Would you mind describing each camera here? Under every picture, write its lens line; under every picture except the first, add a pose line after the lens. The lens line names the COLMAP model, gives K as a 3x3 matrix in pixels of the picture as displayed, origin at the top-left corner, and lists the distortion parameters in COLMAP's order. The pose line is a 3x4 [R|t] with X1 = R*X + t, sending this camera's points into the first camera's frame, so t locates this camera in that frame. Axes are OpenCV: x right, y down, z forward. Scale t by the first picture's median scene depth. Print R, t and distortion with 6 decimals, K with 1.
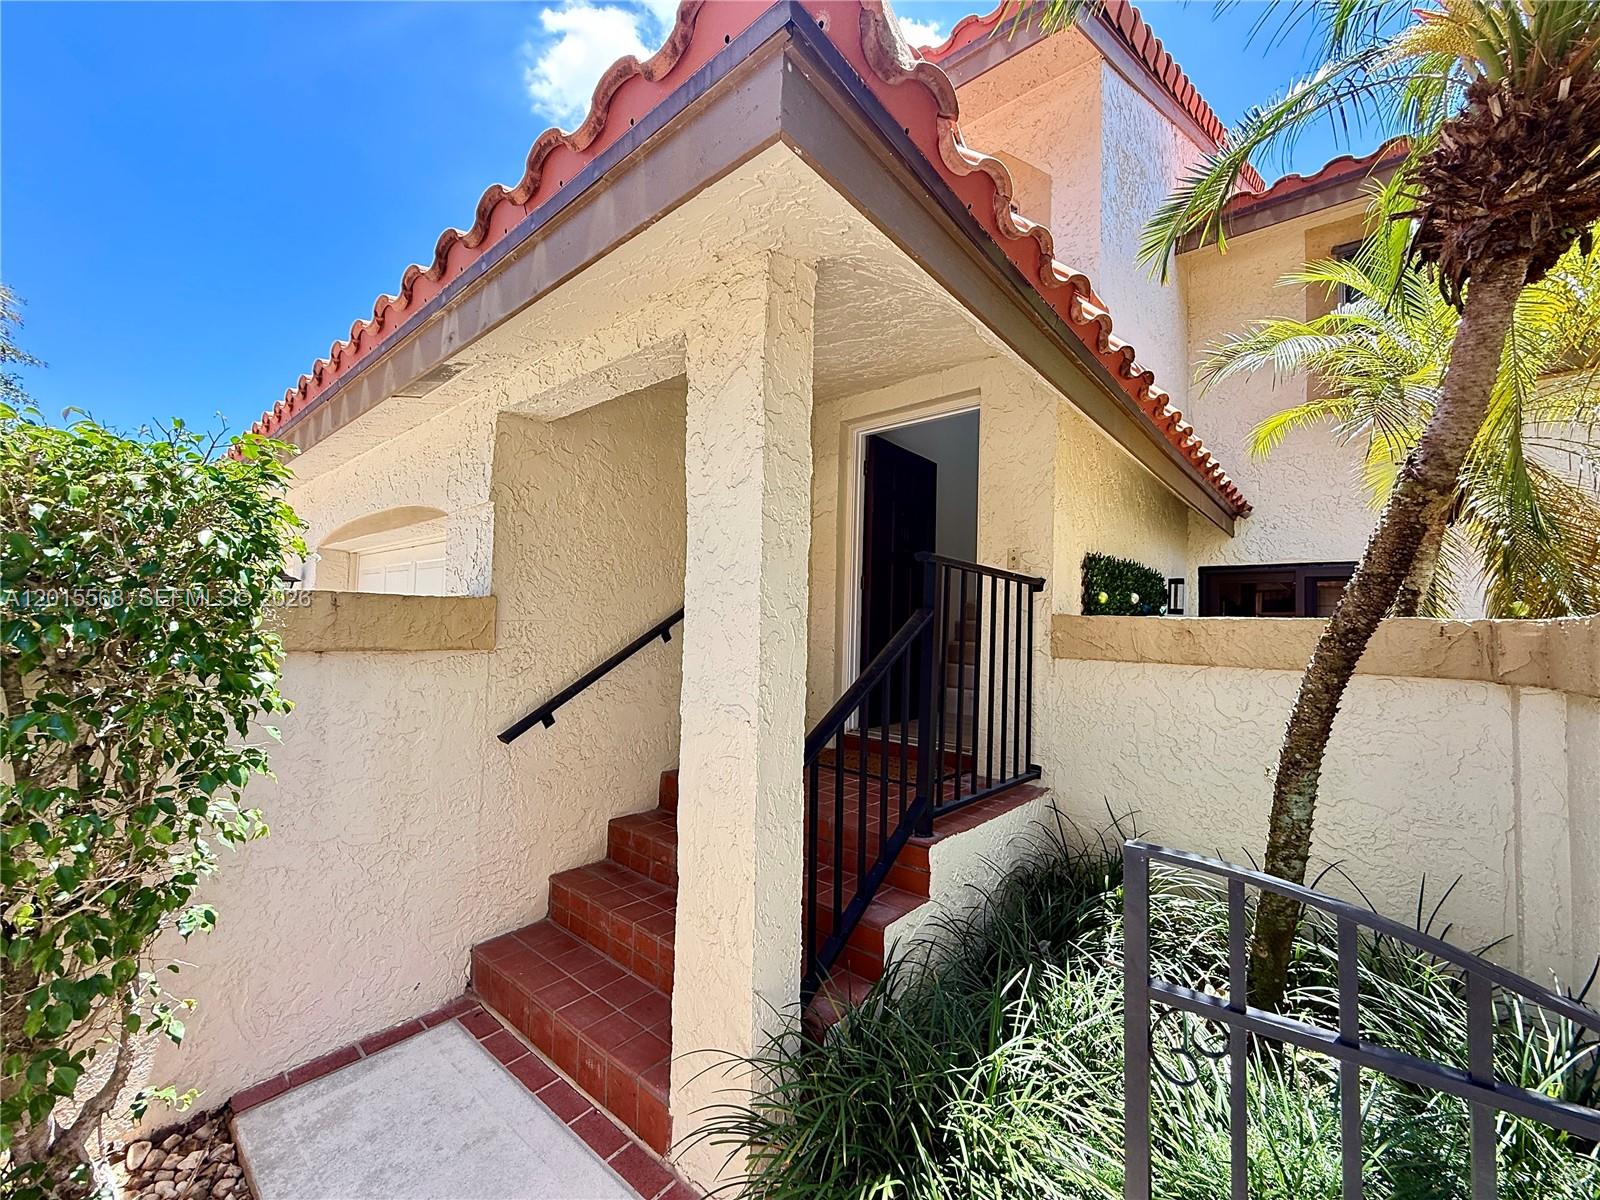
lens RADIAL K [[631.6, 0, 800.0], [0, 631.6, 600.0], [0, 0, 1]] dist [0.000152, 0.000242]
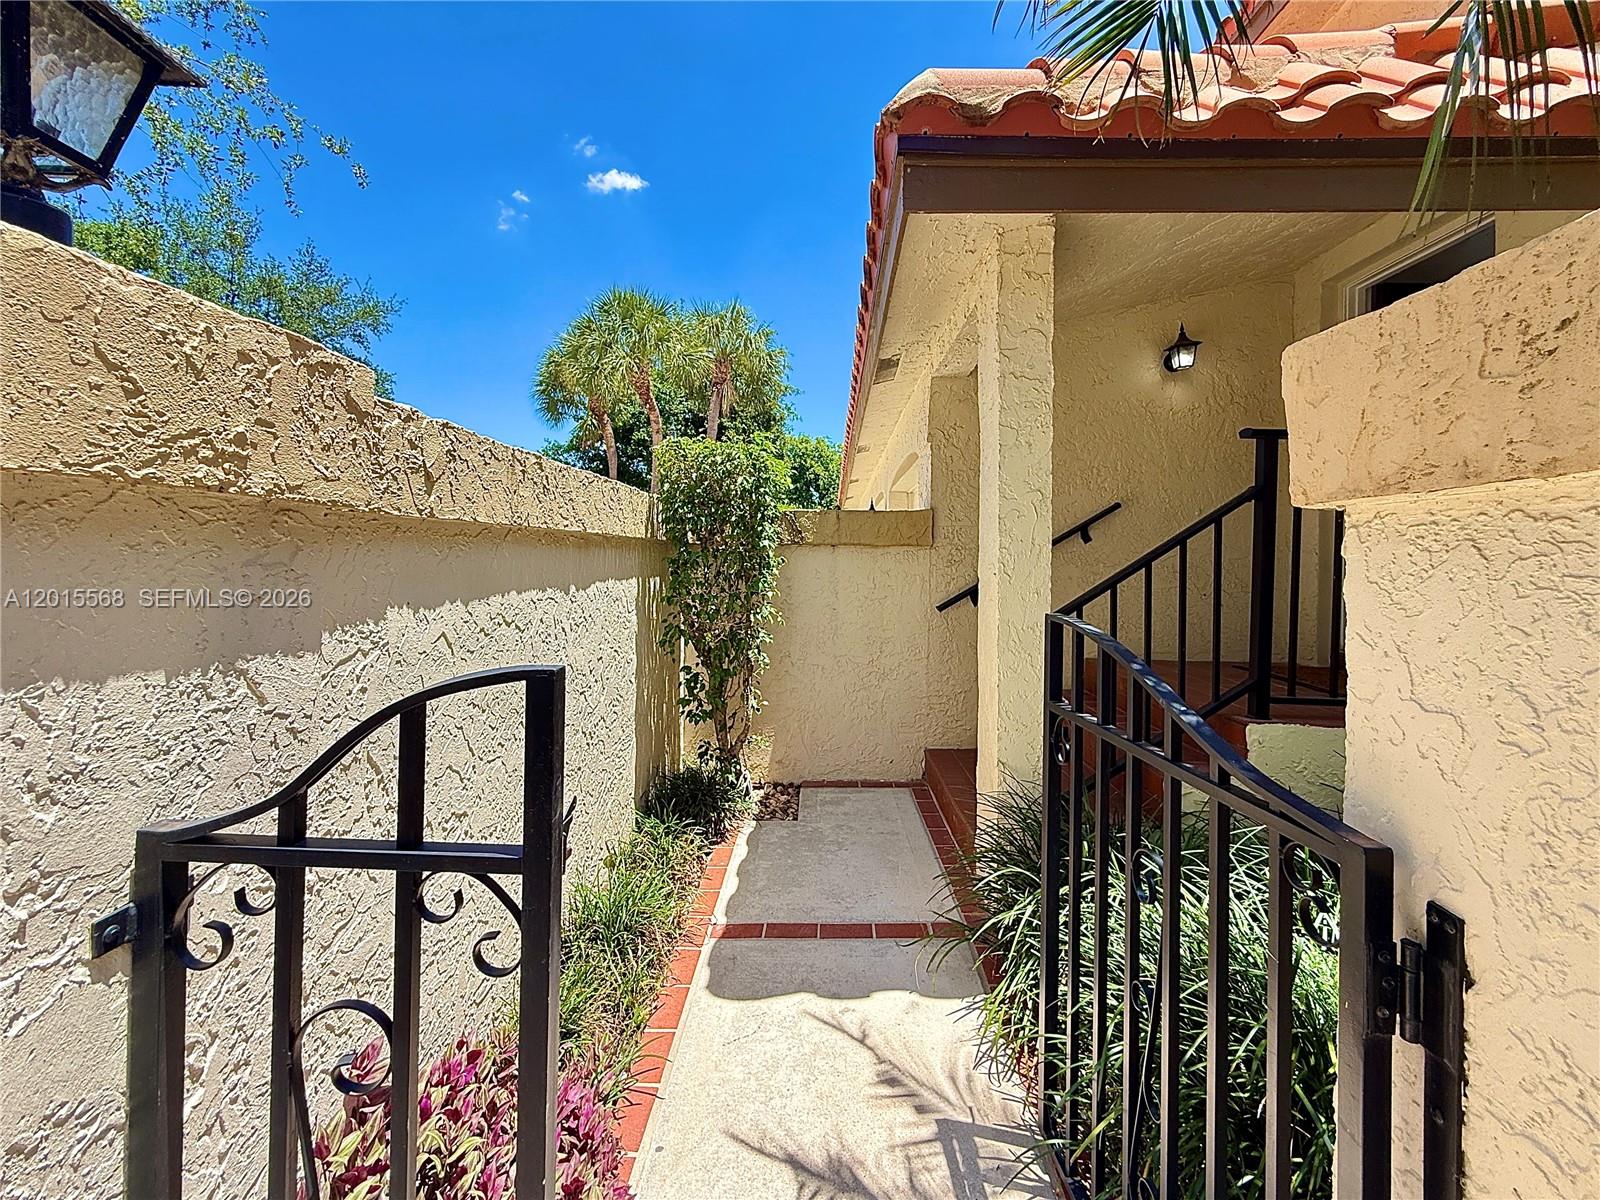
lens RADIAL K [[648.9, 0, 800.3], [0, 648.9, 547.9], [0, 0, 1]] dist [-0.000054, -0.000028]
pose [[0.628436, -0.024675, -0.777470, 0.564506], [0.038826, 0.999246, -0.000330, 0.085734], [0.776892, -0.029979, 0.628920, -0.183991]]
